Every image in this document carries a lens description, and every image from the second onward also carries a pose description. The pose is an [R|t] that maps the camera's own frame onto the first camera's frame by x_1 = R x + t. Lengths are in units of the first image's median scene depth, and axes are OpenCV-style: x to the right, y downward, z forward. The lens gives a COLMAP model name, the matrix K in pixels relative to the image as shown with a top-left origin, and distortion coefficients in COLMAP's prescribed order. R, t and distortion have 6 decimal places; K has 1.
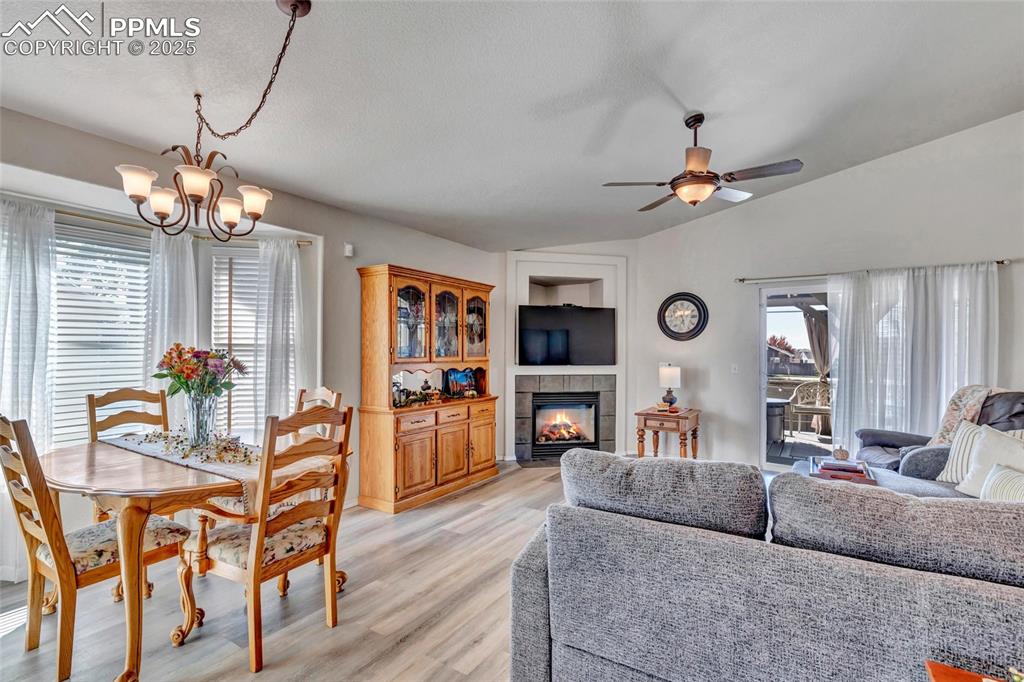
lens RADIAL K [[472.3, 0, 516.8], [0, 472.3, 346.0], [0, 0, 1]] dist [0.007444, -0.000279]
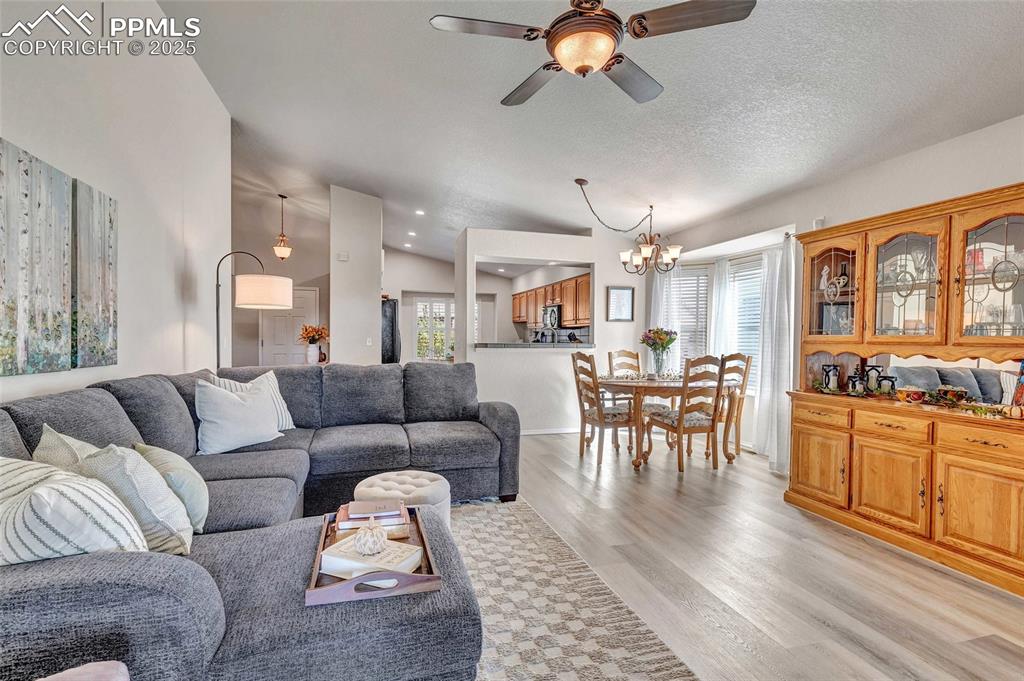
lens RADIAL K [[472.3, 0, 511.8], [0, 472.3, 343.2], [0, 0, 1]] dist [0.007444, -0.000279]
pose [[-0.658085, -0.008438, -0.752896, 0.560424], [-0.014564, 0.999893, 0.001524, 0.032675], [0.752803, 0.011968, -0.658137, 0.831708]]
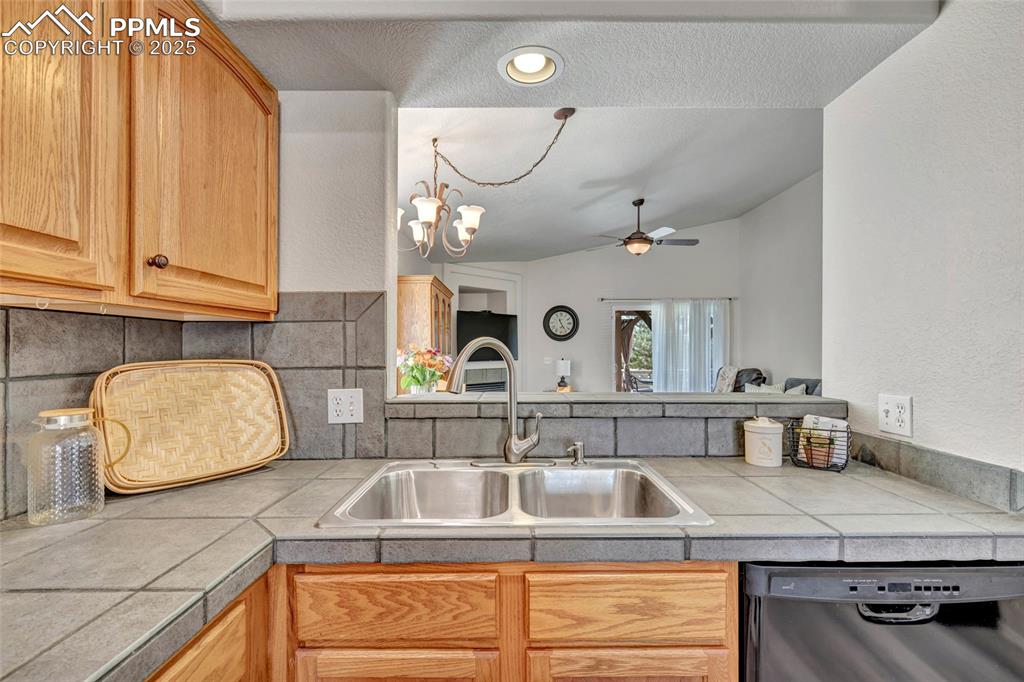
lens RADIAL K [[472.3, 0, 514.8], [0, 472.3, 349.3], [0, 0, 1]] dist [0.007444, -0.000279]
pose [[0.843353, -0.005808, 0.537328, -0.512654], [0.001027, 0.999957, 0.009196, -0.000105], [-0.537359, -0.007204, 0.843323, -0.070928]]
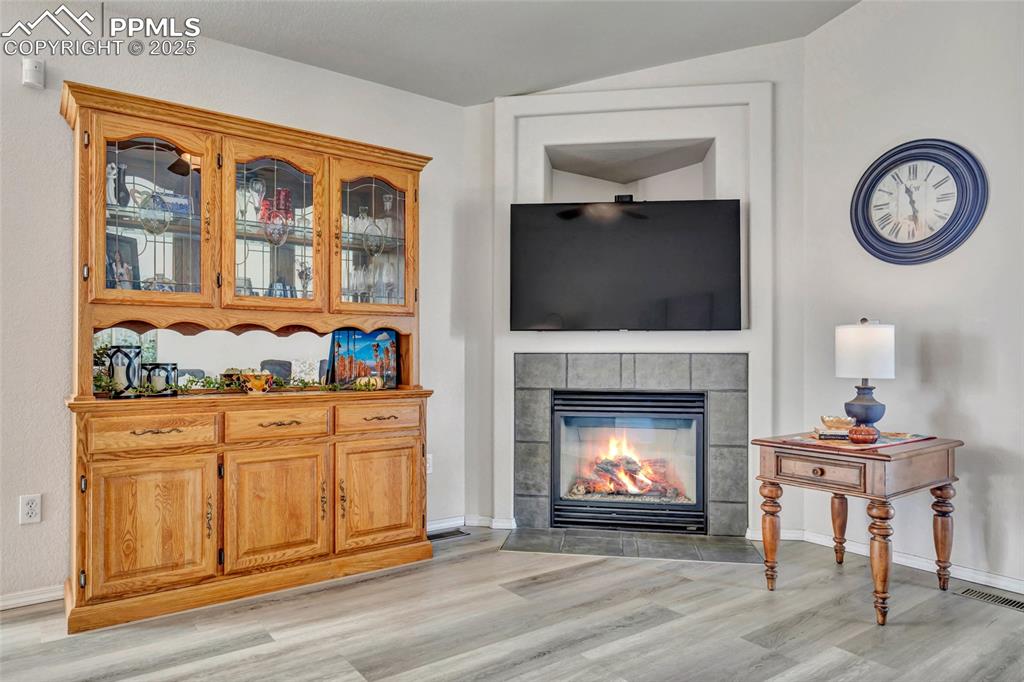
lens RADIAL K [[654.1, 0, 519.3], [0, 654.1, 342.1], [0, 0, 1]] dist [0.008402, -0.001986]
pose [[0.932833, -0.011290, -0.360133, 0.251171], [0.006709, 0.999880, -0.013969, 0.062686], [0.360247, 0.010615, 0.932796, 0.392352]]
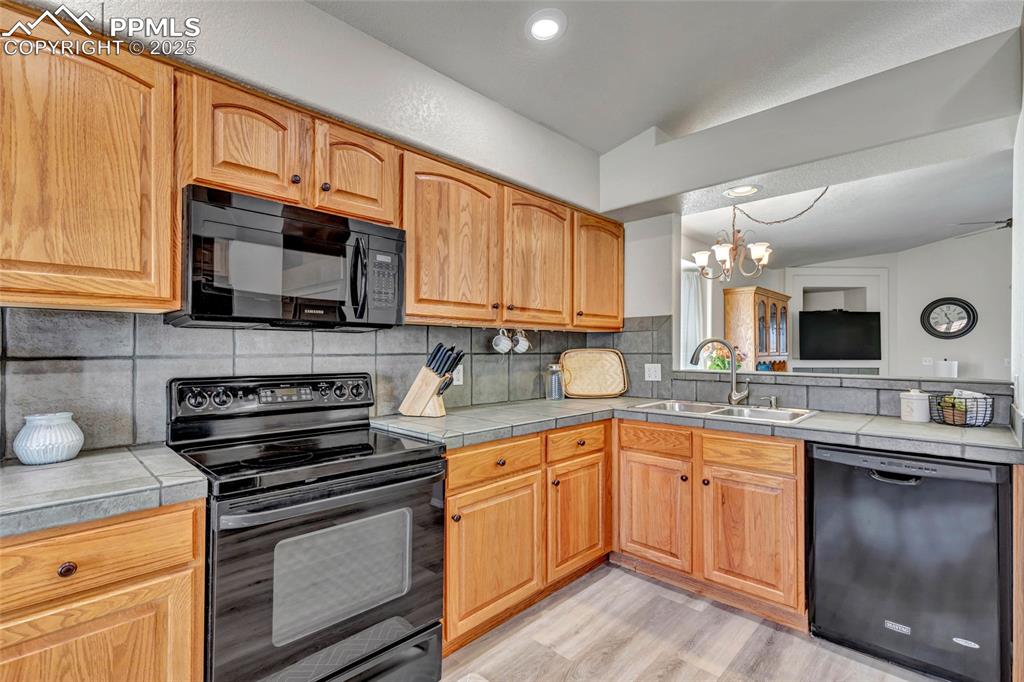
lens RADIAL K [[472.3, 0, 512.6], [0, 472.3, 346.6], [0, 0, 1]] dist [0.007444, -0.000279]
pose [[0.980915, -0.003496, -0.194404, -0.501634], [0.003549, 0.999994, -0.000076, 0.004420], [0.194403, -0.000615, 0.980922, -0.377768]]
